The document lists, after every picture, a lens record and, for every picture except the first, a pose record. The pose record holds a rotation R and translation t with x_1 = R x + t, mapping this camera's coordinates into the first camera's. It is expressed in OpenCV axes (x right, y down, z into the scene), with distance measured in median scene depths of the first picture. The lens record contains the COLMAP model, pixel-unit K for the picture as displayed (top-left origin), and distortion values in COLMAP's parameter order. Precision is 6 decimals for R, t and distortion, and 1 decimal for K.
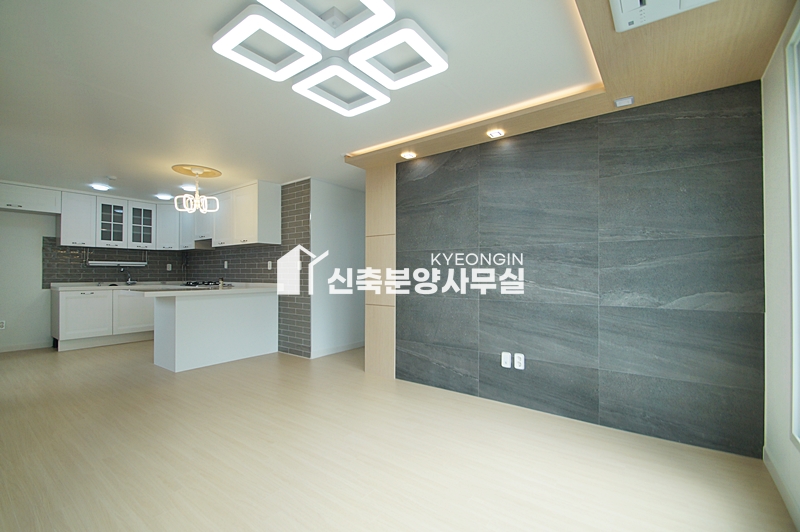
lens RADIAL K [[357.8, 0, 392.0], [0, 357.8, 271.0], [0, 0, 1]] dist [0.002384, -0.007005]
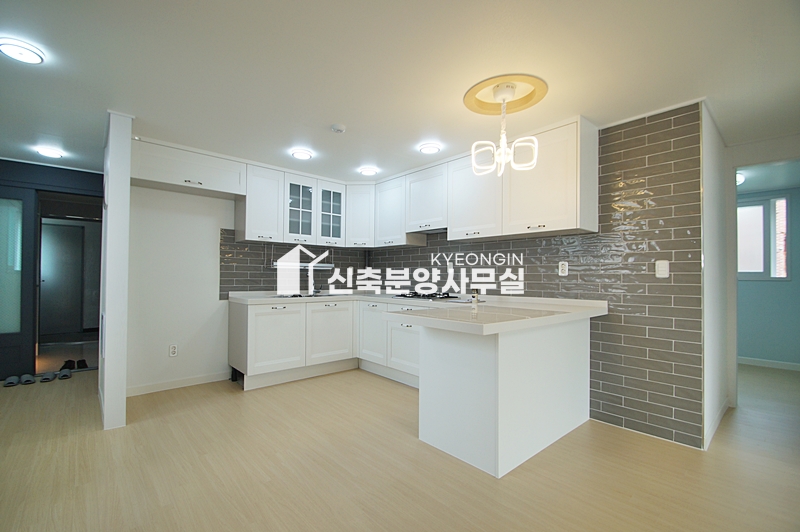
lens RADIAL K [[357.8, 0, 397.3], [0, 357.8, 270.3], [0, 0, 1]] dist [0.002384, -0.007005]
pose [[0.979643, 0.002185, -0.200734, -0.483052], [-0.003605, 0.999971, -0.006710, -0.007605], [0.200714, 0.007297, 0.979623, 0.354389]]
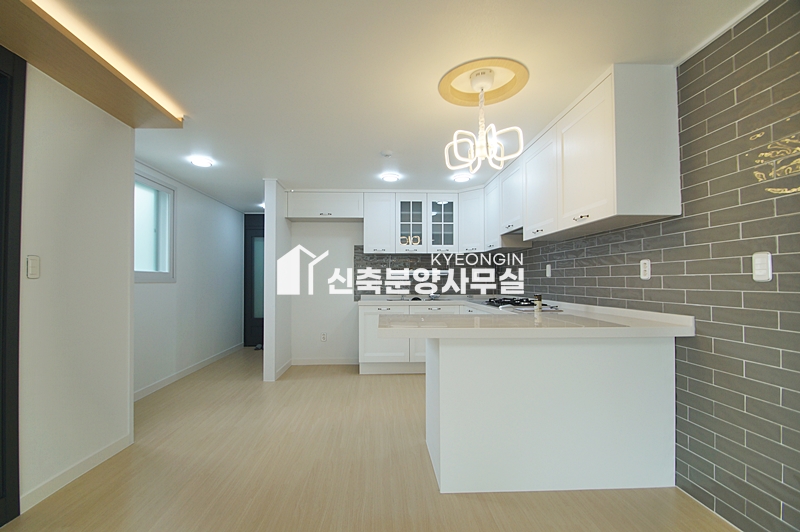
lens RADIAL K [[357.8, 0, 386.8], [0, 357.8, 272.6], [0, 0, 1]] dist [0.002384, -0.007005]
pose [[0.632147, -0.019117, -0.774613, -0.200458], [0.005245, 0.999778, -0.020394, -0.004545], [0.774831, 0.008829, 0.632107, 0.478146]]
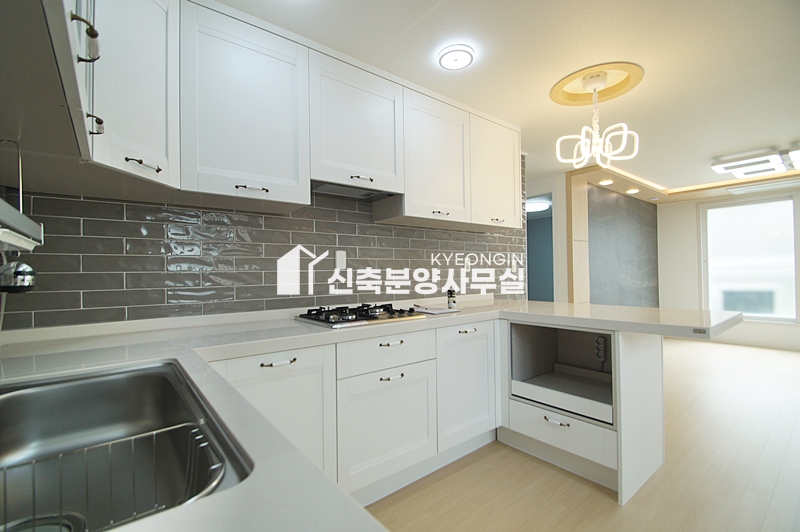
lens RADIAL K [[357.8, 0, 395.5], [0, 357.8, 268.9], [0, 0, 1]] dist [0.002384, -0.007005]
pose [[0.237381, 0.012223, 0.971340, -0.923130], [0.016647, 0.999723, -0.016649, -0.000850], [-0.971274, 0.020122, 0.237112, 0.951831]]
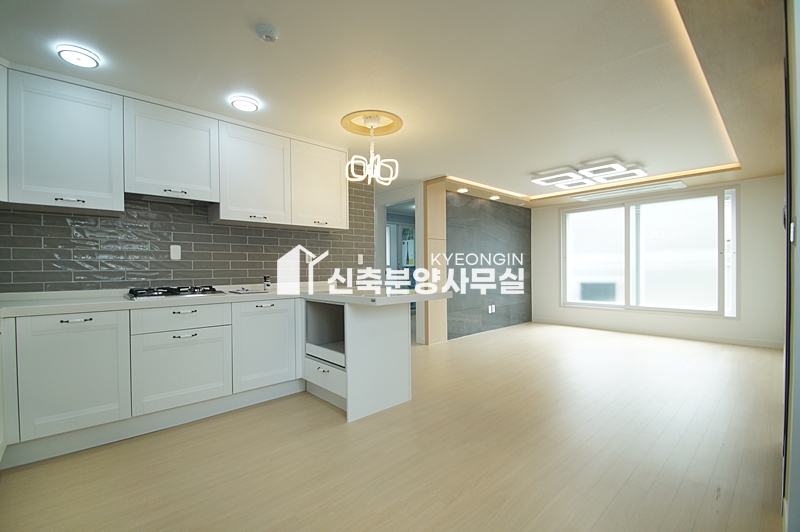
lens RADIAL K [[357.8, 0, 393.2], [0, 357.8, 270.6], [0, 0, 1]] dist [0.002384, -0.007005]
pose [[0.164422, -0.001512, 0.986389, -1.014201], [0.012895, 0.999917, -0.000616, 0.013064], [-0.986306, 0.012821, 0.164428, 0.690299]]
